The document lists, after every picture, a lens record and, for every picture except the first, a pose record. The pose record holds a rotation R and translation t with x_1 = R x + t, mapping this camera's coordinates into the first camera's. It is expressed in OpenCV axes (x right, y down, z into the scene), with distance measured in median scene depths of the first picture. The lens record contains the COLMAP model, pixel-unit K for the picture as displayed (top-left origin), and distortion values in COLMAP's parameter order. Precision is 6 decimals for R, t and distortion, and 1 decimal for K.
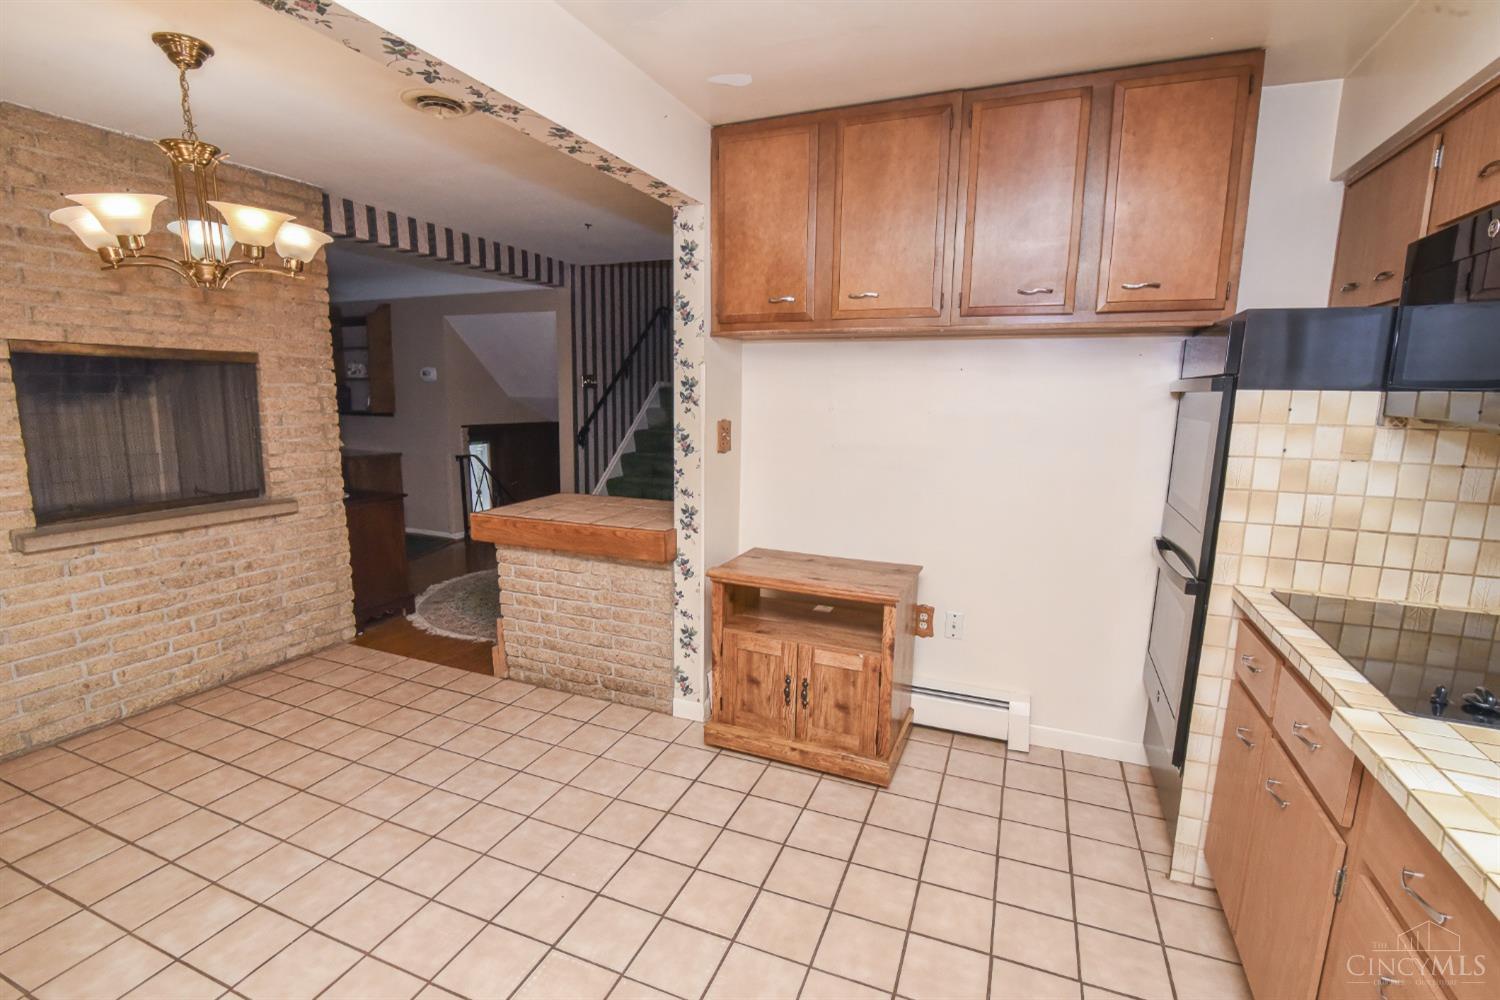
lens RADIAL K [[682.9, 0, 742.8], [0, 682.9, 506.4], [0, 0, 1]] dist [-0.023164, 0.002158]
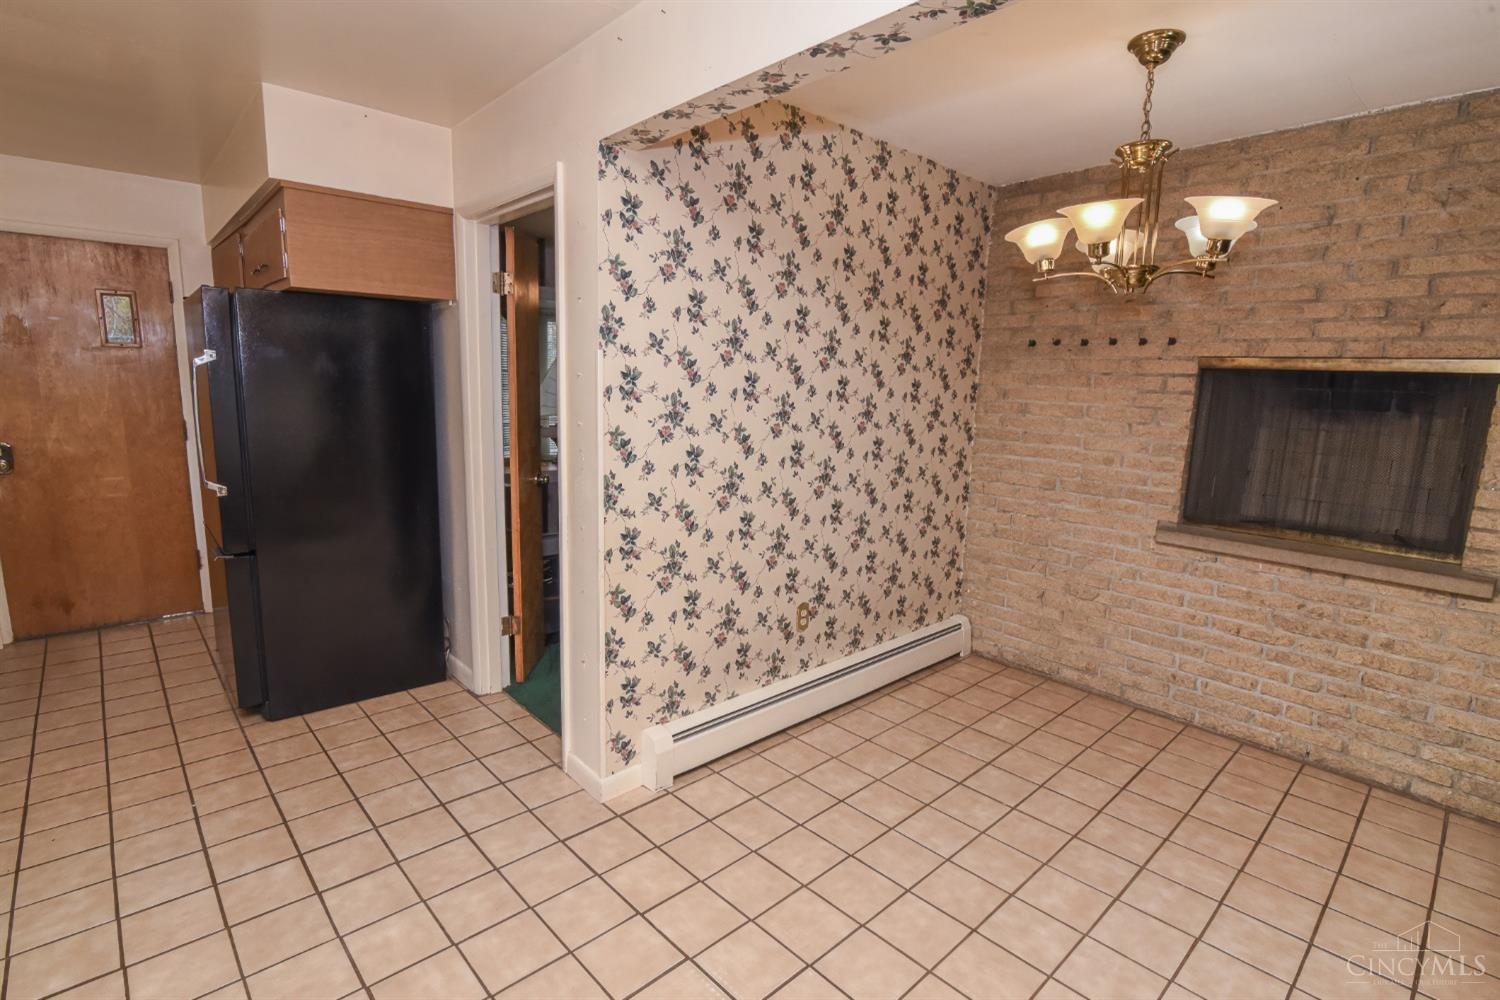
lens RADIAL K [[718.8, 0, 740.4], [0, 718.8, 508.0], [0, 0, 1]] dist [-0.017185, -0.000712]
pose [[-0.420266, 0.136140, -0.897130, 0.303935], [-0.180046, 0.956512, 0.229495, -0.128530], [0.889359, 0.257974, -0.377478, 0.741669]]
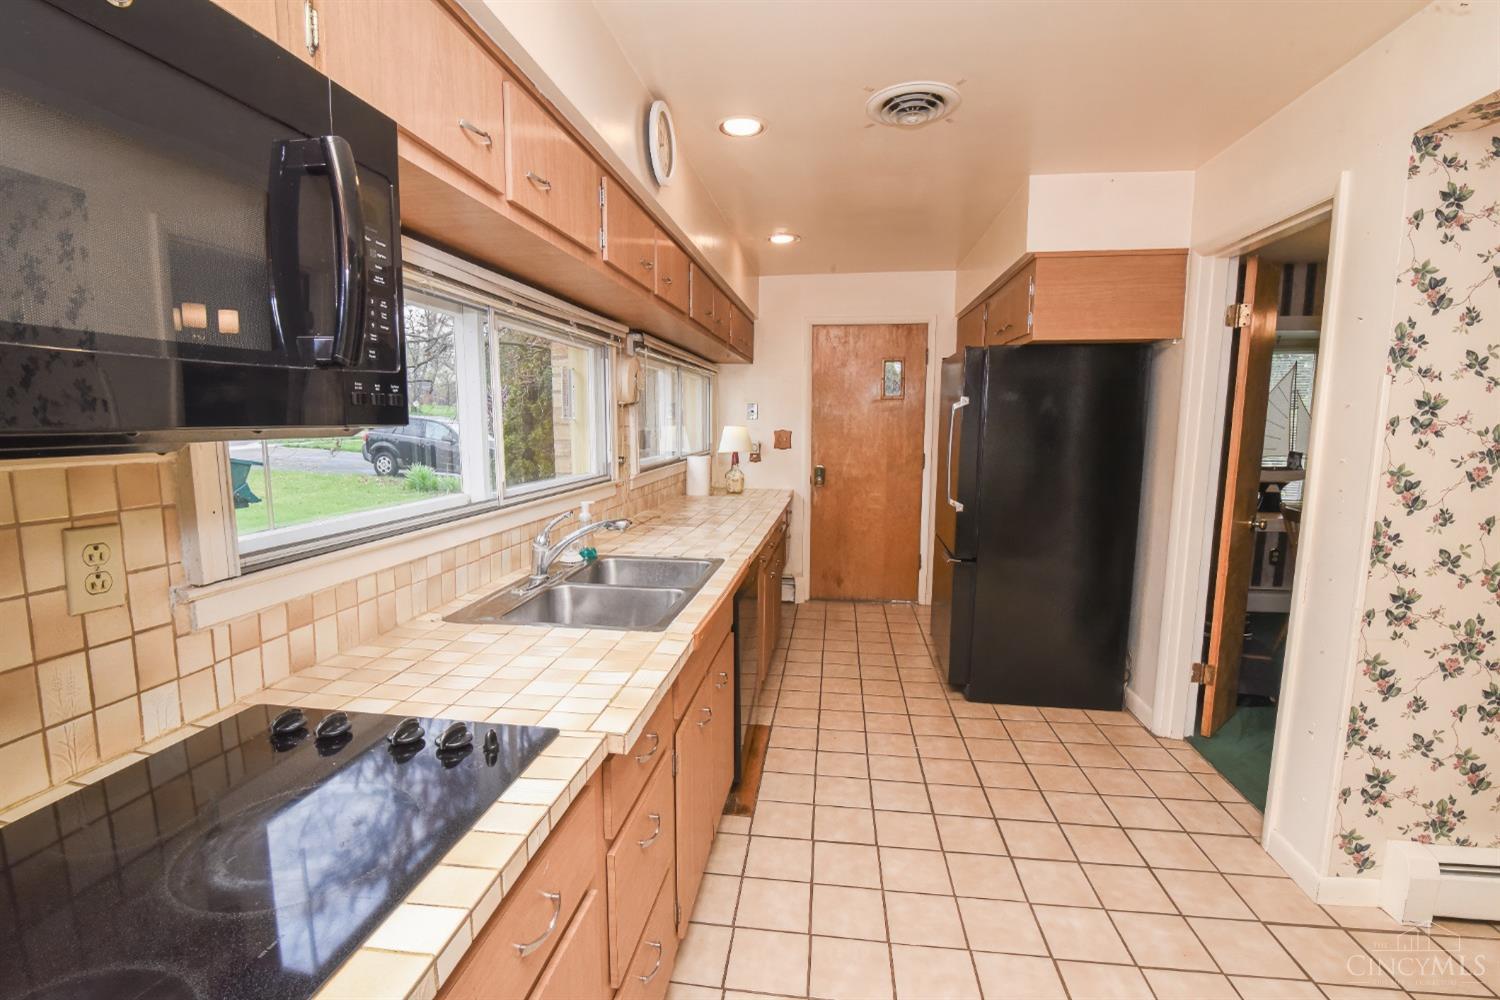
lens RADIAL K [[682.9, 0, 745.8], [0, 682.9, 508.2], [0, 0, 1]] dist [-0.023164, 0.002158]
pose [[-0.964929, 0.022871, -0.261512, 0.390618], [-0.054584, 0.956943, 0.285098, -0.111960], [0.256772, 0.289374, -0.922134, 0.722223]]
